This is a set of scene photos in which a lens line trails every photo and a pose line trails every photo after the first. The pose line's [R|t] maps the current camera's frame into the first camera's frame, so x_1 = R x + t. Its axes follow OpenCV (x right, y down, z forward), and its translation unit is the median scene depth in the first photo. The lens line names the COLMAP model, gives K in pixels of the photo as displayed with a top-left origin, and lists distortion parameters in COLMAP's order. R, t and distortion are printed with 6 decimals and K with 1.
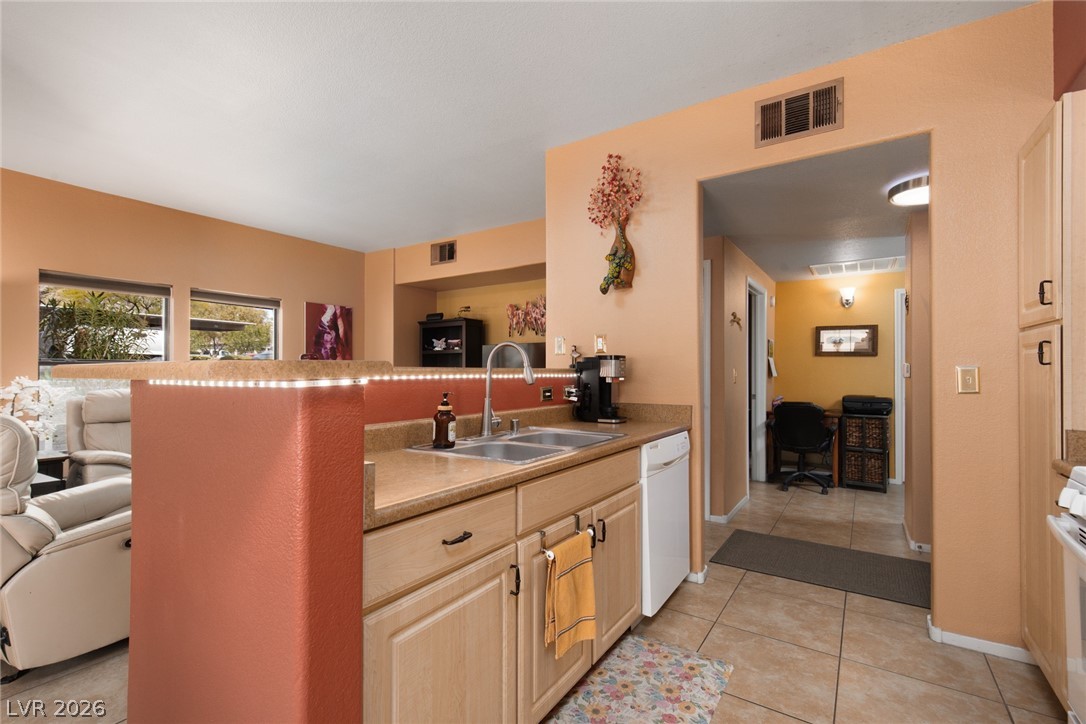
lens RADIAL K [[485.8, 0, 546.1], [0, 485.8, 366.8], [0, 0, 1]] dist [0.015498, -0.000463]
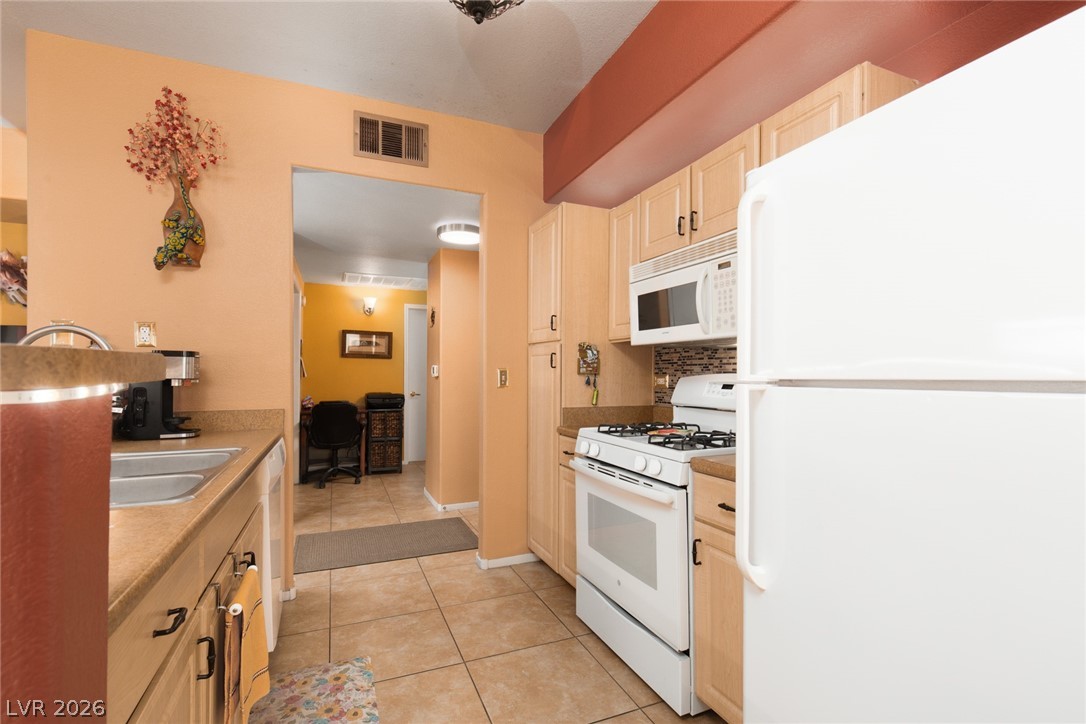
lens RADIAL K [[492.9, 0, 529.0], [0, 492.9, 370.2], [0, 0, 1]] dist [0.001758, 0.000302]
pose [[0.568722, 0.003123, 0.822524, -0.195544], [-0.009108, 0.999955, 0.002501, 0.000101], [-0.822480, -0.008914, 0.568725, 0.092476]]
